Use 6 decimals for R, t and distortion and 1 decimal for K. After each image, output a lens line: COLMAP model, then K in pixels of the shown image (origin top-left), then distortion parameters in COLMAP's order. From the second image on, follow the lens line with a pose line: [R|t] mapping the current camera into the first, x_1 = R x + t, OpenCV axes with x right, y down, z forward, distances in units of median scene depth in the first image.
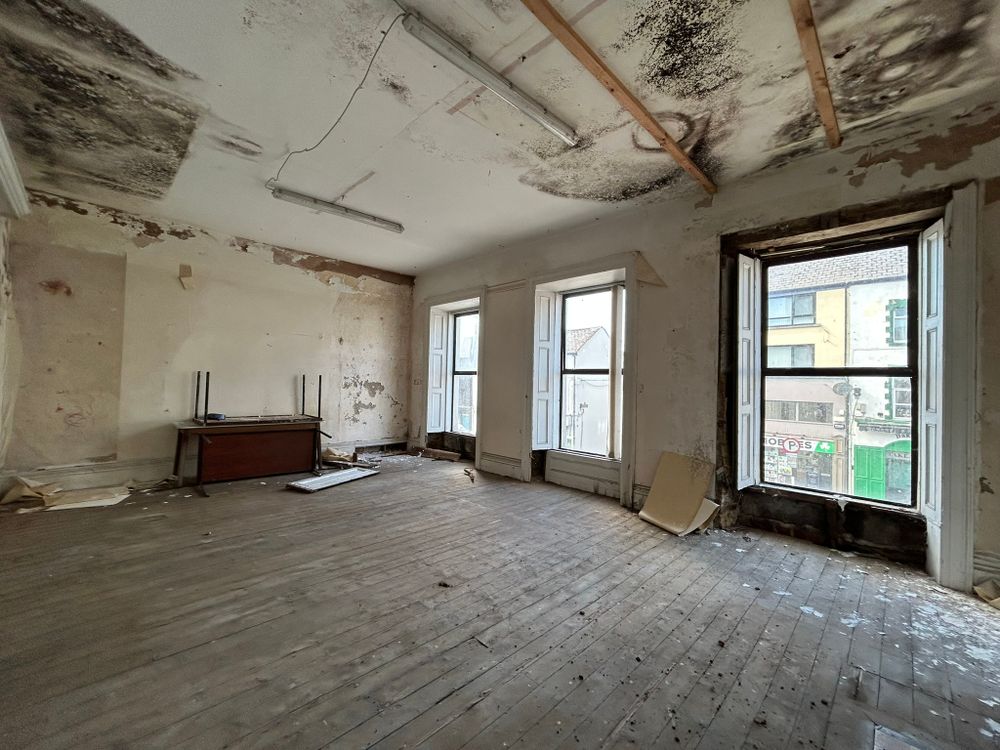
lens RADIAL K [[405.6, 0, 501.9], [0, 405.6, 374.4], [0, 0, 1]] dist [-0.002223, 0.000063]
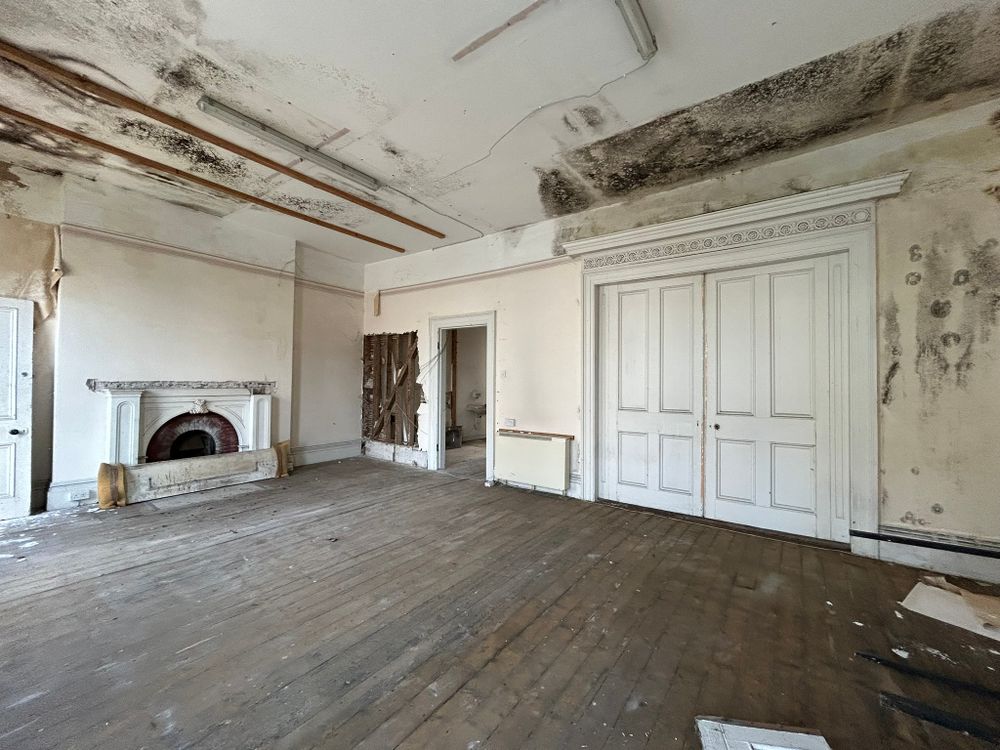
lens RADIAL K [[405.6, 0, 501.9], [0, 405.6, 374.4], [0, 0, 1]] dist [-0.002223, 0.000063]
pose [[-0.988375, -0.042313, -0.146026, -0.418574], [-0.036435, 0.998424, -0.042694, 0.049924], [0.147603, -0.036878, -0.988359, 2.154932]]
